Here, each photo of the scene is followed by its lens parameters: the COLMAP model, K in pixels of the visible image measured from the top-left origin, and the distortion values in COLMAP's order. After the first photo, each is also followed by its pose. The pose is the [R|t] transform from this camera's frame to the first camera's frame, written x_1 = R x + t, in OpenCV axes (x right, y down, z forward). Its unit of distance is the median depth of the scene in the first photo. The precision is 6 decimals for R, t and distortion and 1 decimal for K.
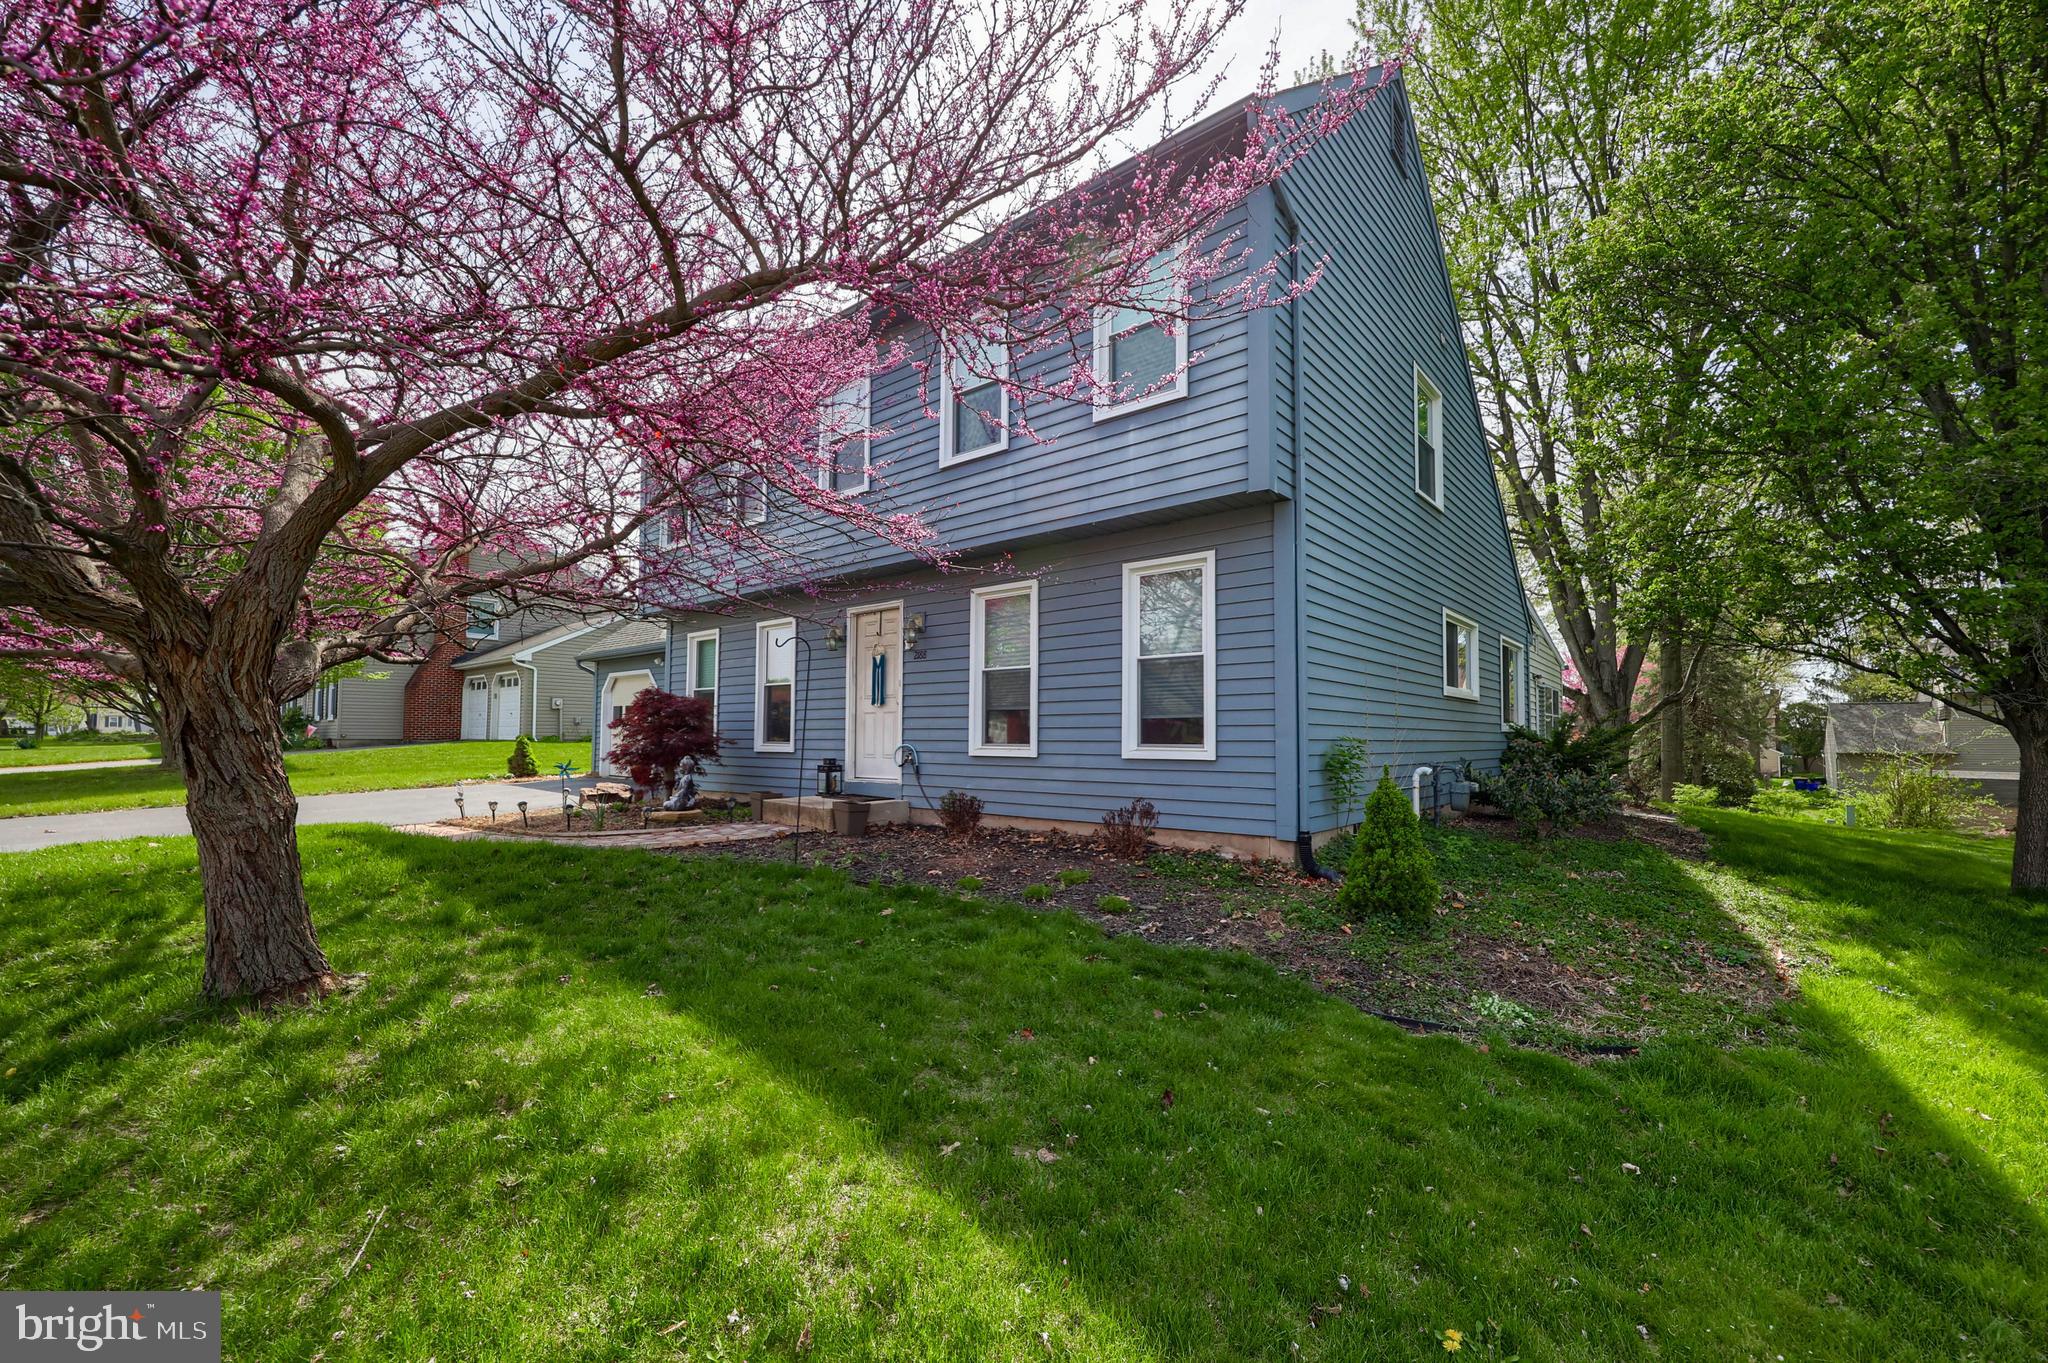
lens RADIAL K [[840.0, 0, 1026.7], [0, 840.0, 672.3], [0, 0, 1]] dist [0.000440, -0.000015]
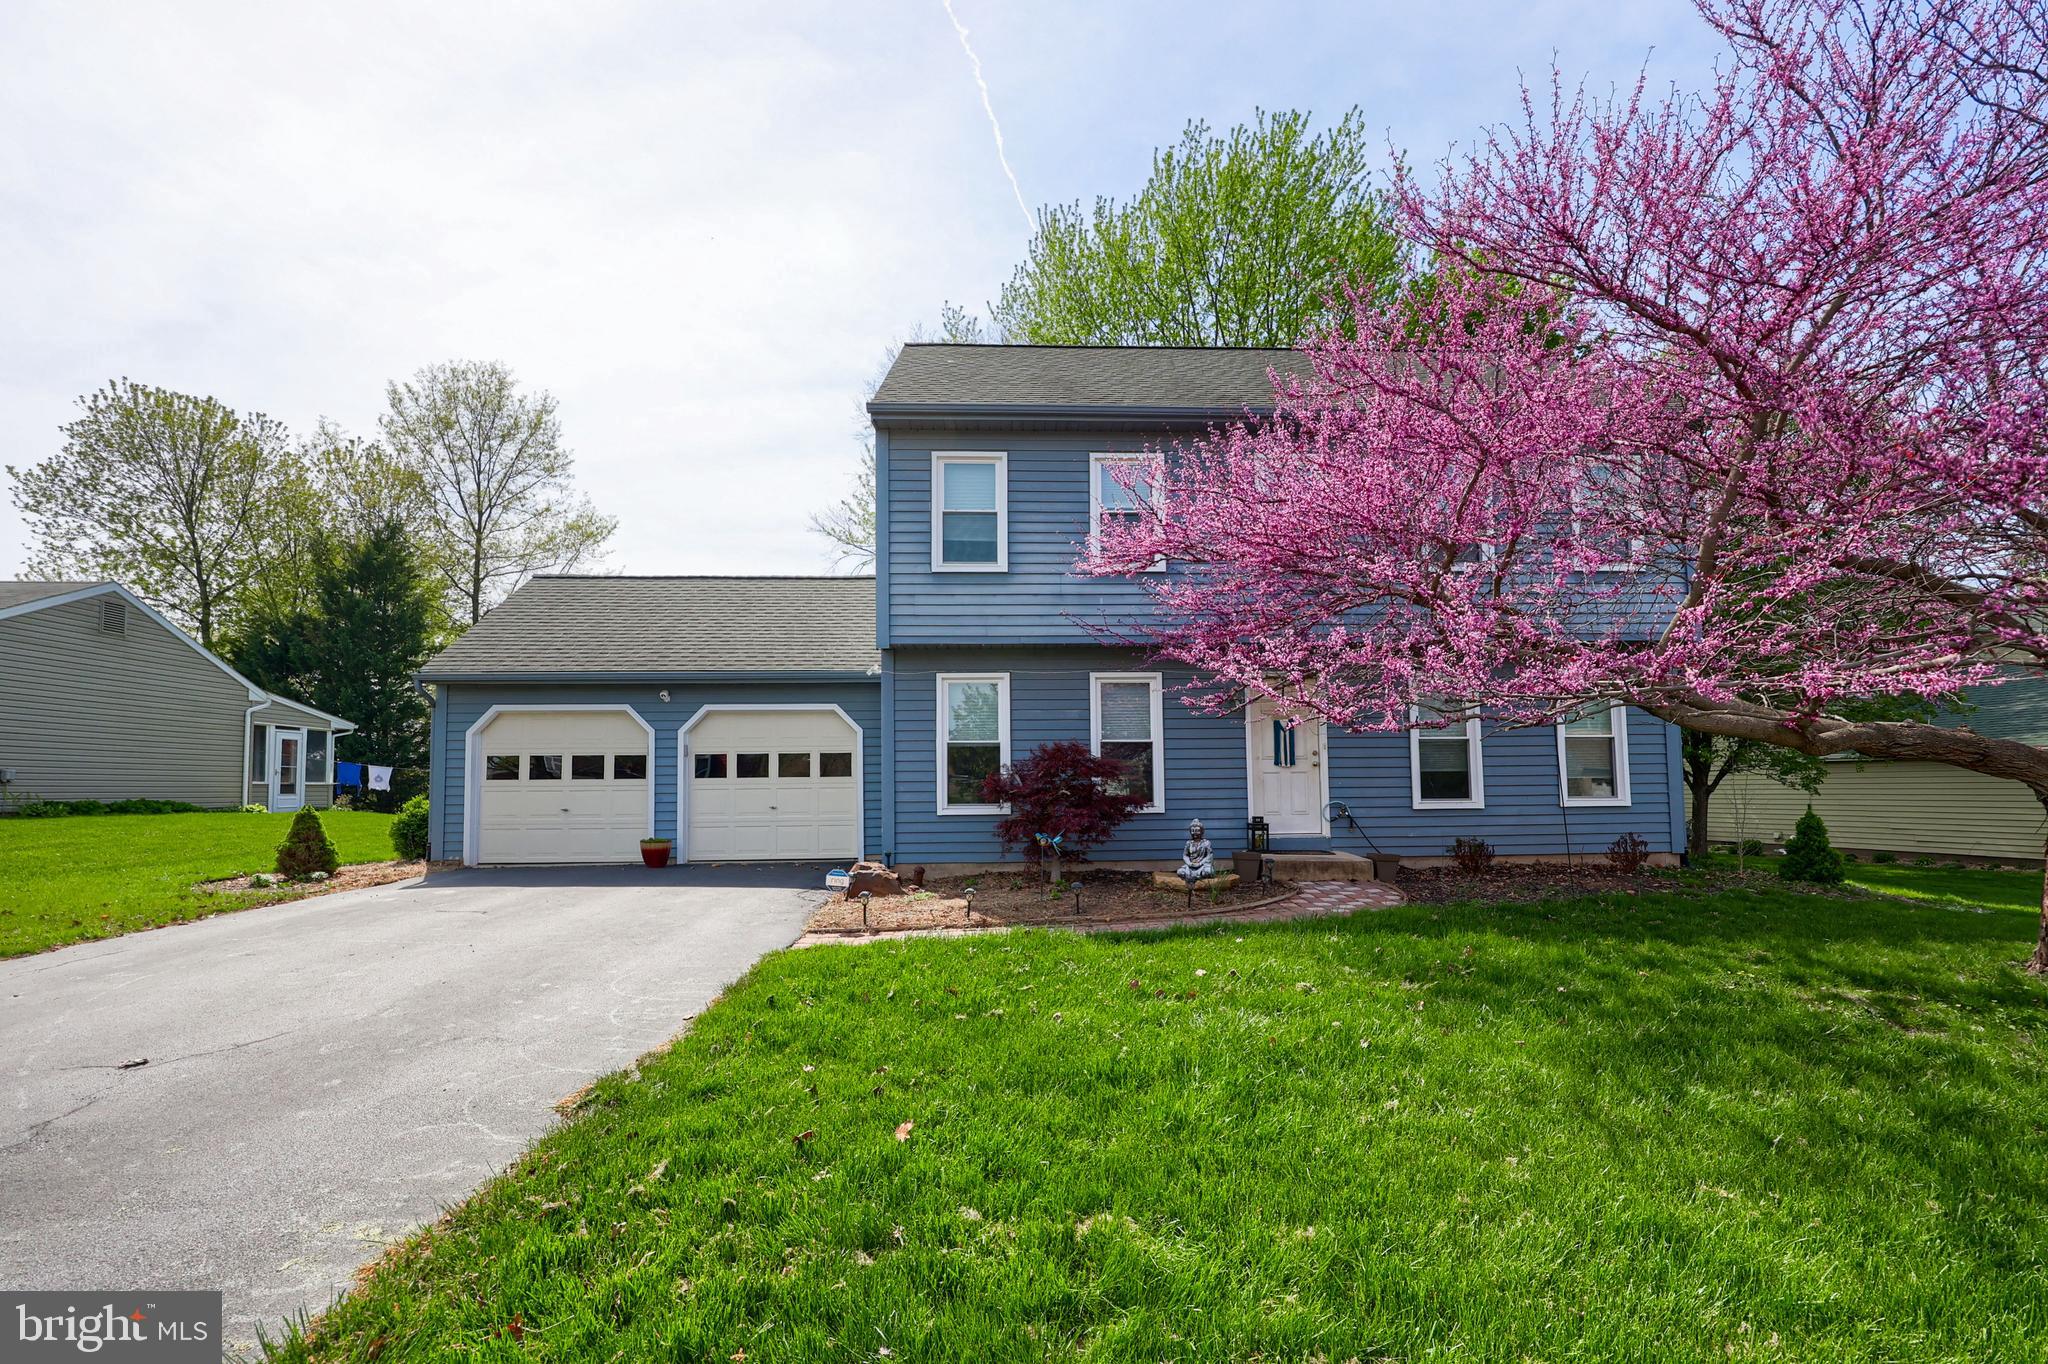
lens RADIAL K [[809.5, 0, 1018.0], [0, 809.5, 663.6], [0, 0, 1]] dist [-0.000751, -0.000047]
pose [[0.737659, 0.114406, 0.665409, -1.202224], [-0.042075, 0.991413, -0.123815, 0.055389], [-0.673861, 0.063336, 0.736139, 0.471177]]
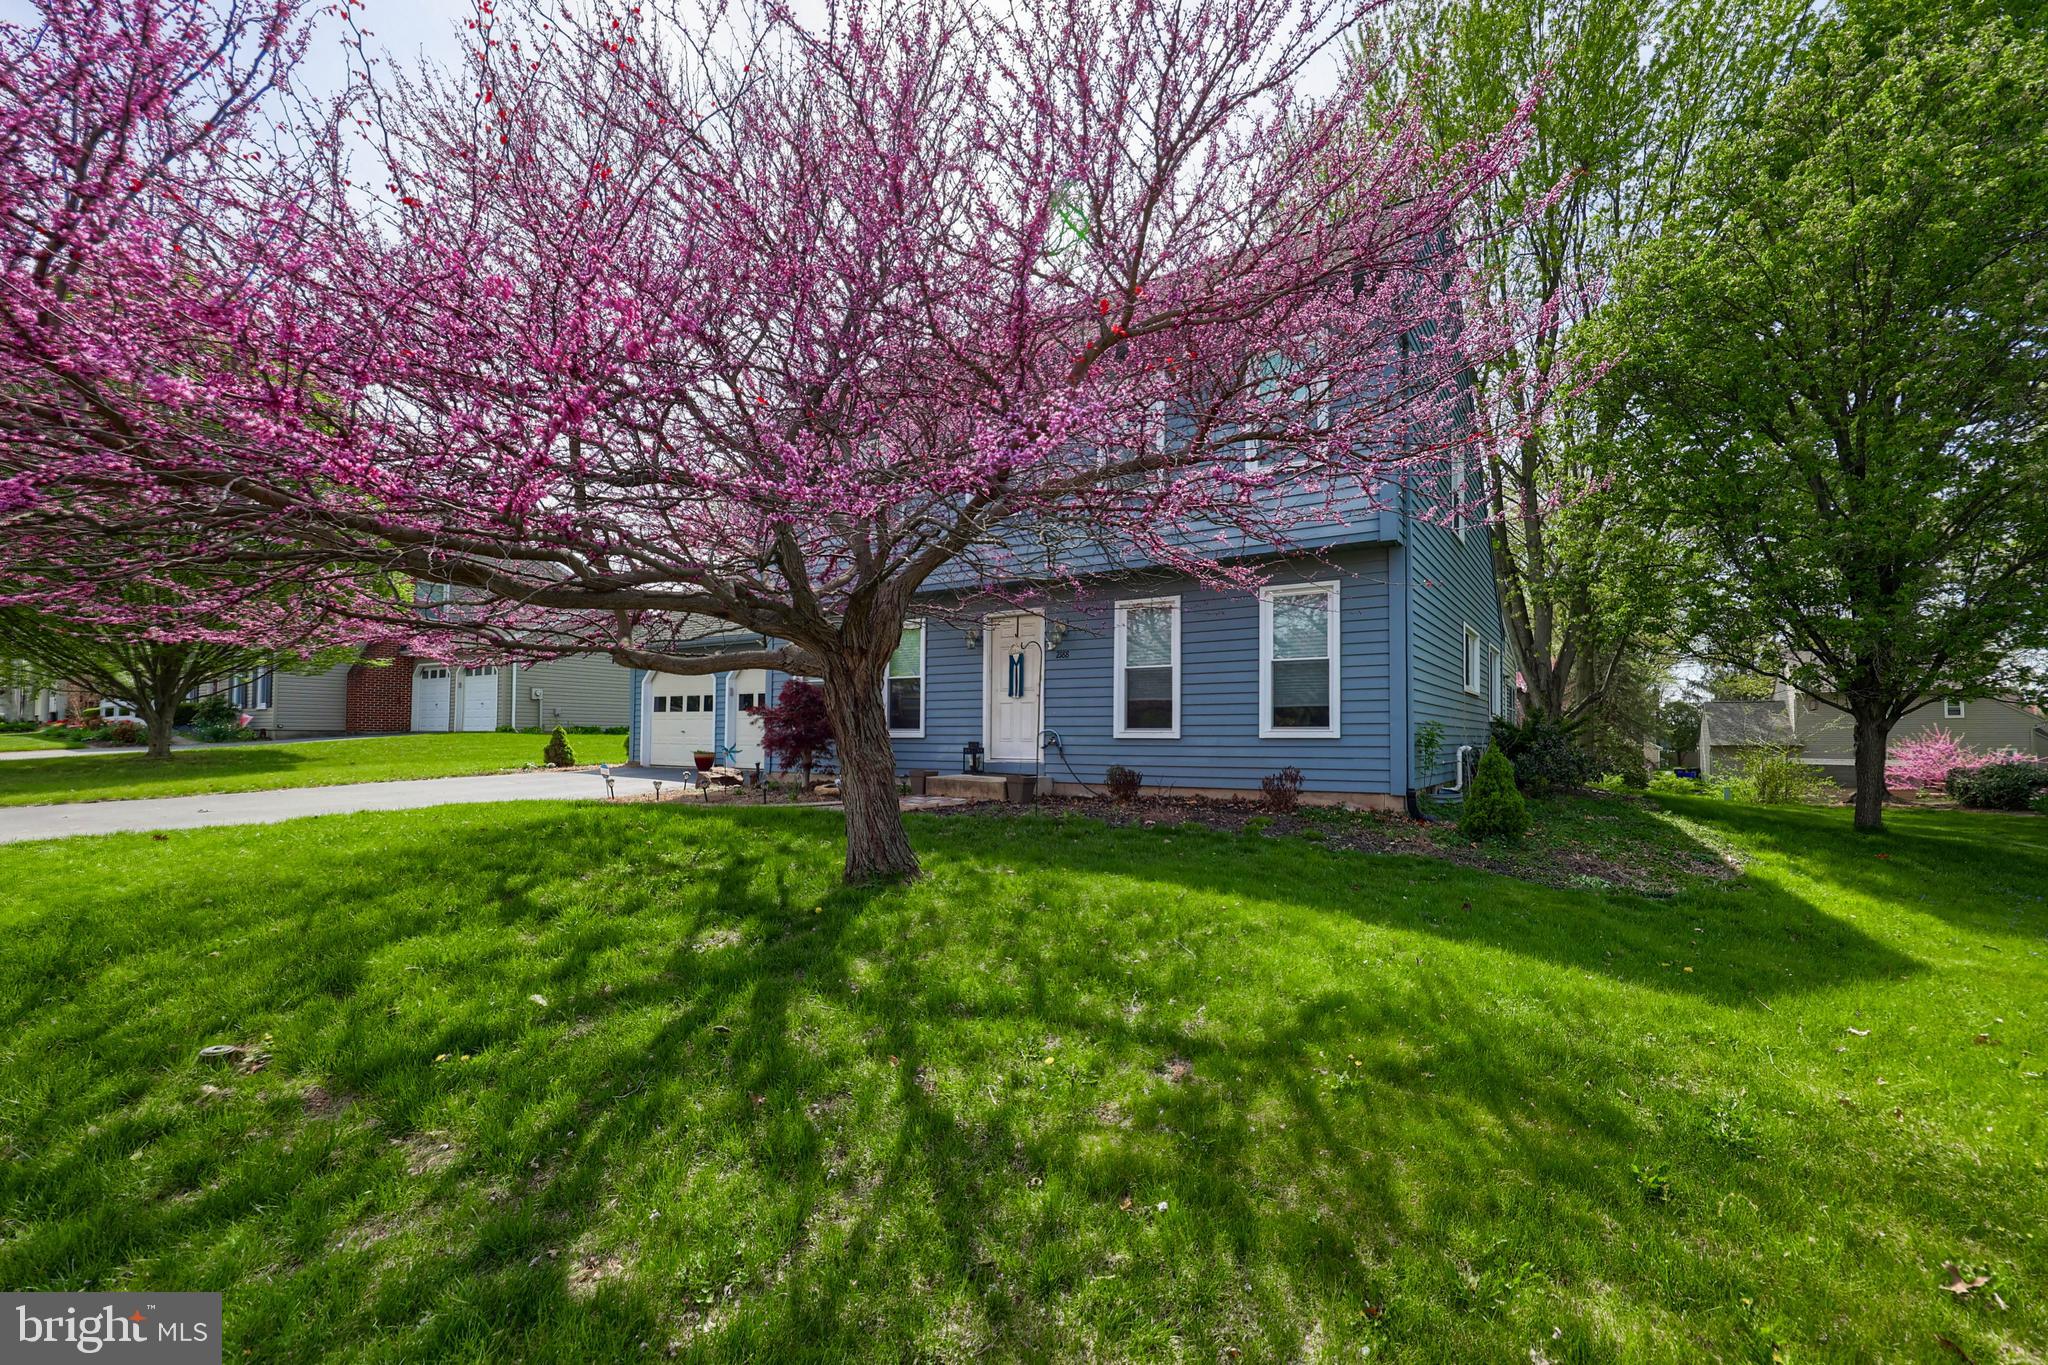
lens RADIAL K [[883.3, 0, 1036.4], [0, 883.3, 682.1], [0, 0, 1]] dist [-0.016985, 0.000387]
pose [[0.992987, 0.007812, 0.117962, -0.308069], [-0.009909, 0.999803, 0.017206, -0.002873], [-0.117804, -0.018254, 0.992869, -0.241913]]
